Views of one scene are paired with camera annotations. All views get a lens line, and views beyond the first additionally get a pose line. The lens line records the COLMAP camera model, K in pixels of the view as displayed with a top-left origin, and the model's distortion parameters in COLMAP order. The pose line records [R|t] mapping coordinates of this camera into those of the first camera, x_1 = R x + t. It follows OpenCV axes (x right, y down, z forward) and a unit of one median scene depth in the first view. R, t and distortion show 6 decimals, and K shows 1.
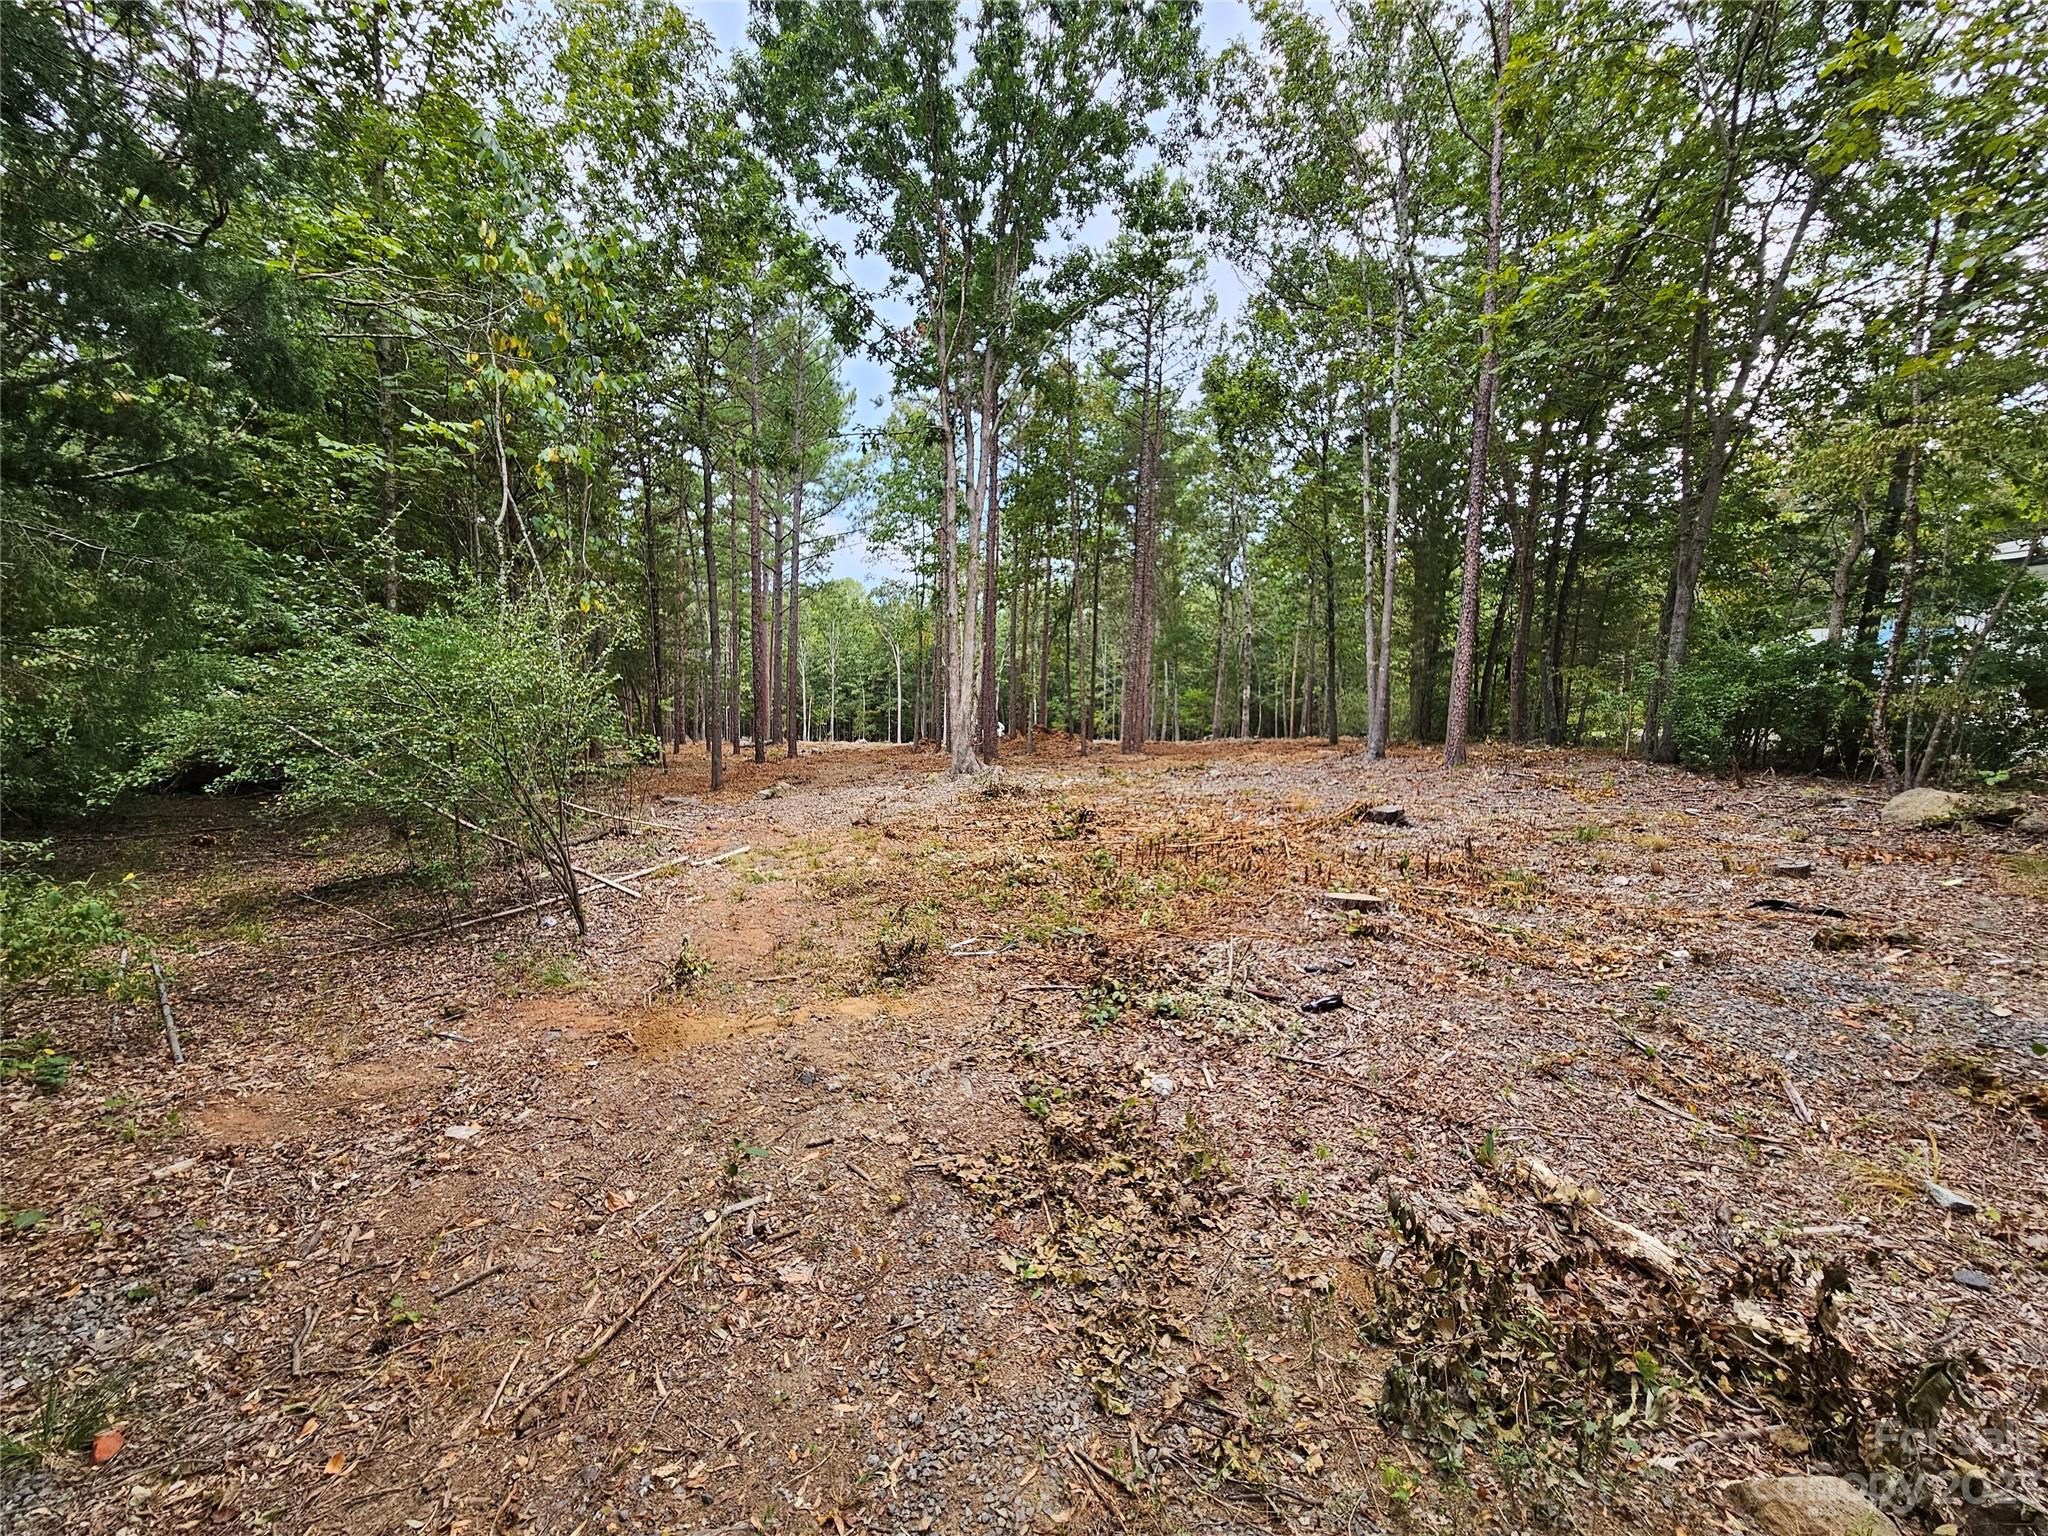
lens RADIAL K [[827.7, 0, 1015.3], [0, 827.7, 782.8], [0, 0, 1]] dist [-0.020002, 0.004126]
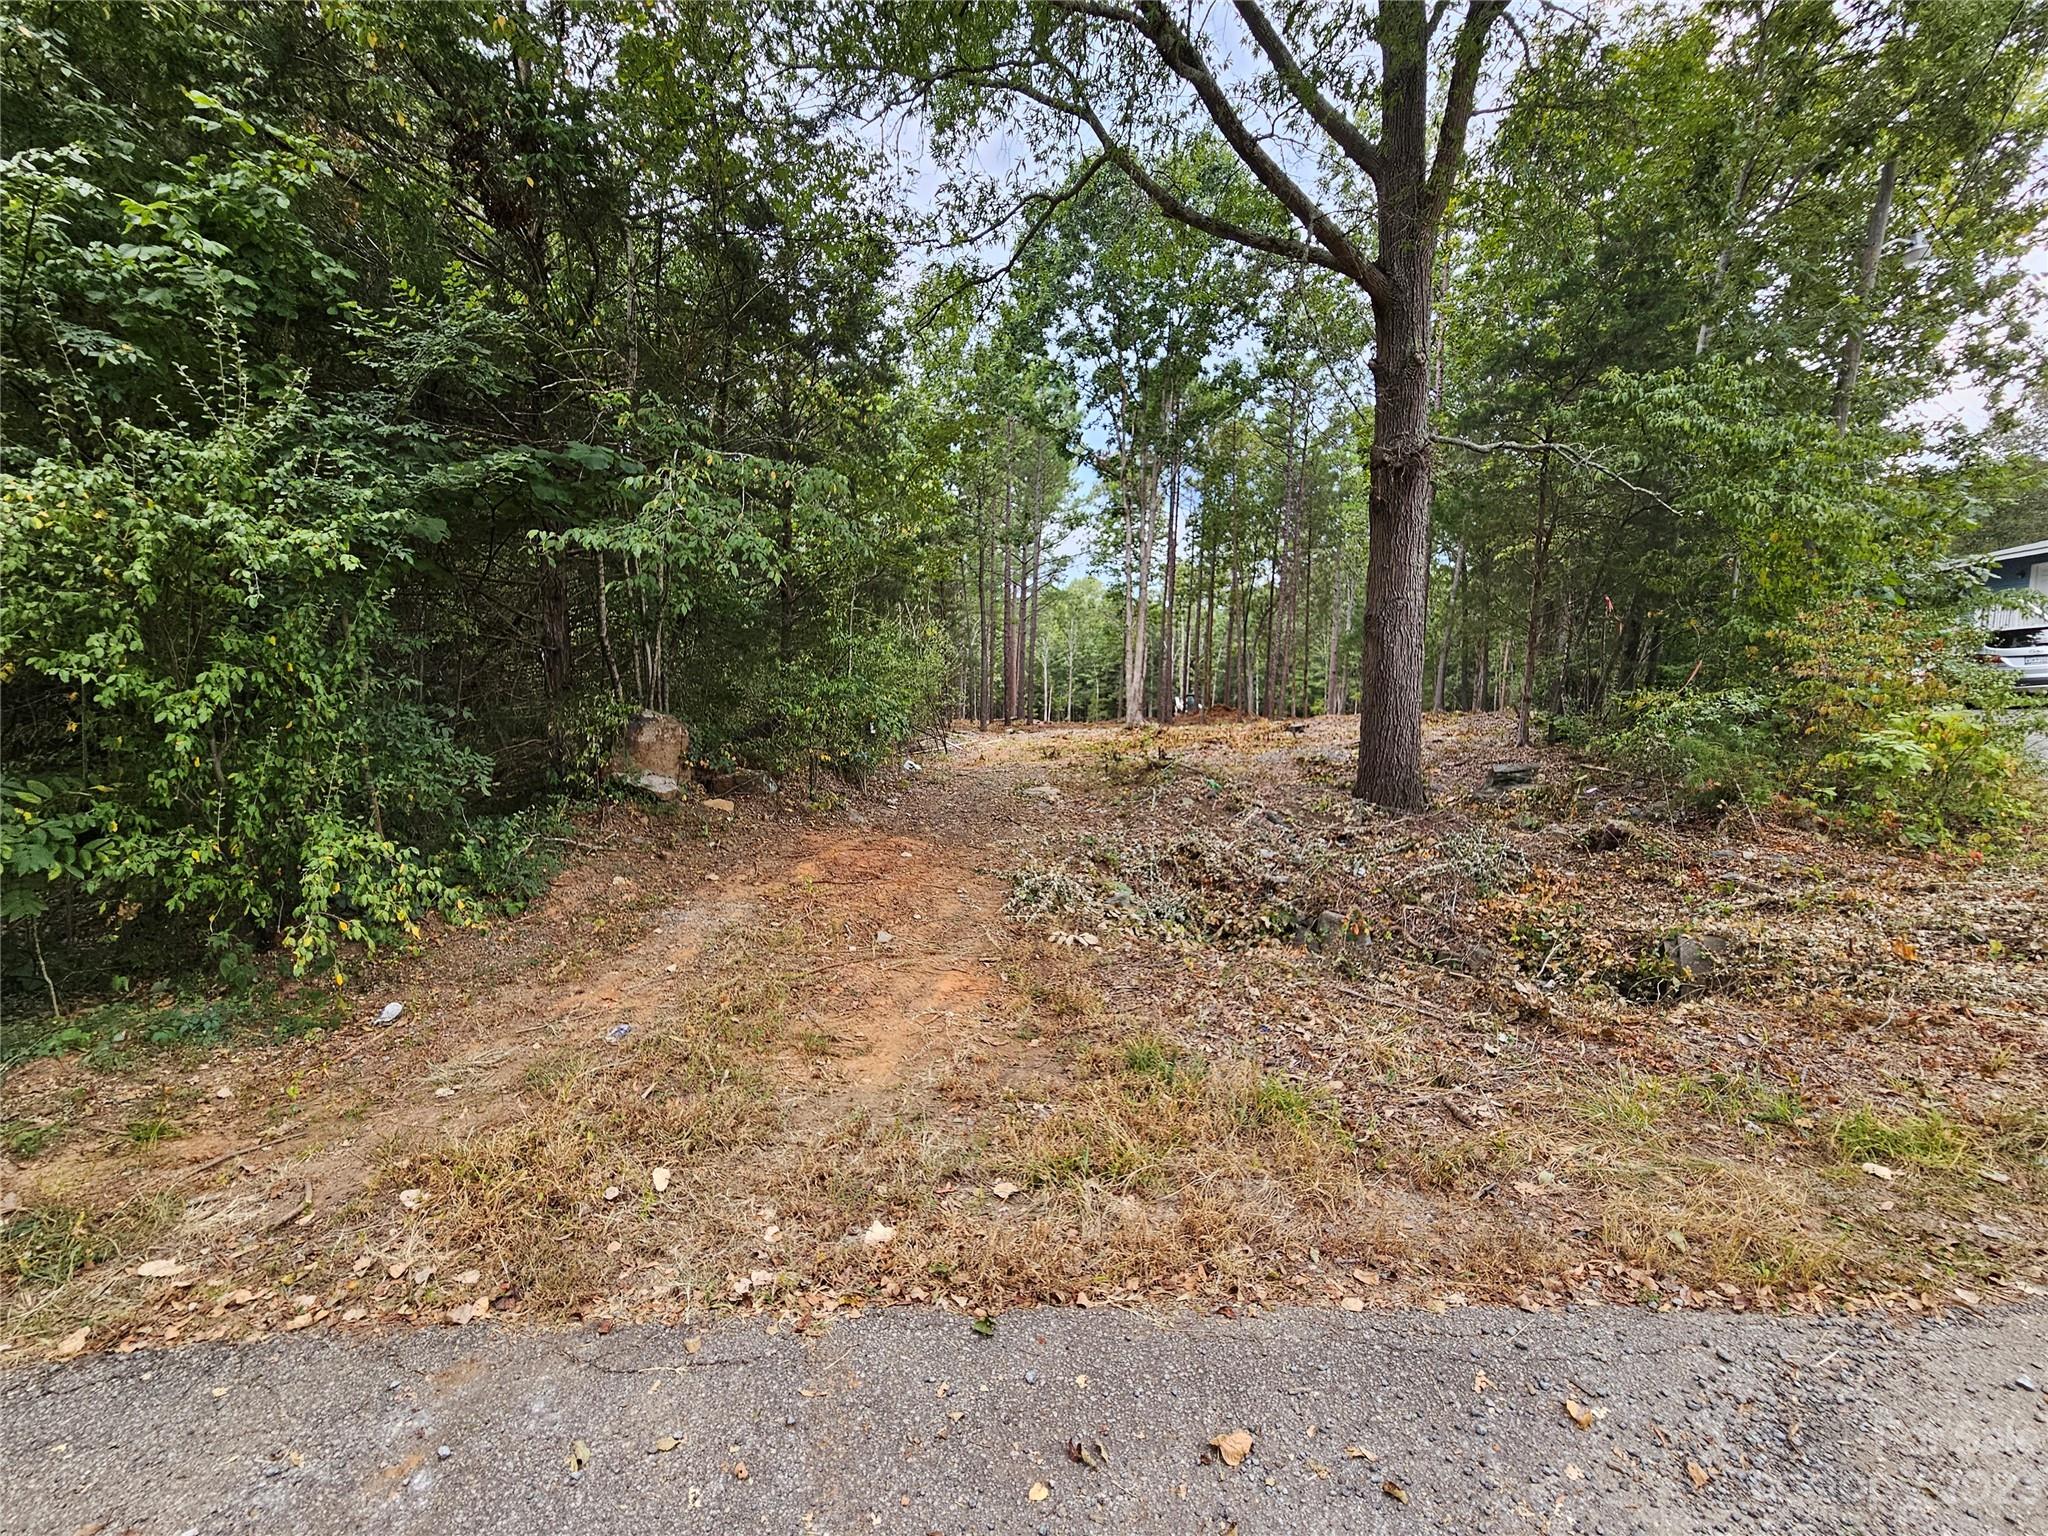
lens RADIAL K [[827.7, 0, 1024.3], [0, 827.7, 765.6], [0, 0, 1]] dist [-0.020002, 0.004126]
pose [[0.961240, 0.027825, -0.274306, 0.076956], [-0.030816, 0.999503, -0.006600, 0.033745], [0.273986, 0.014797, 0.961620, -0.241318]]
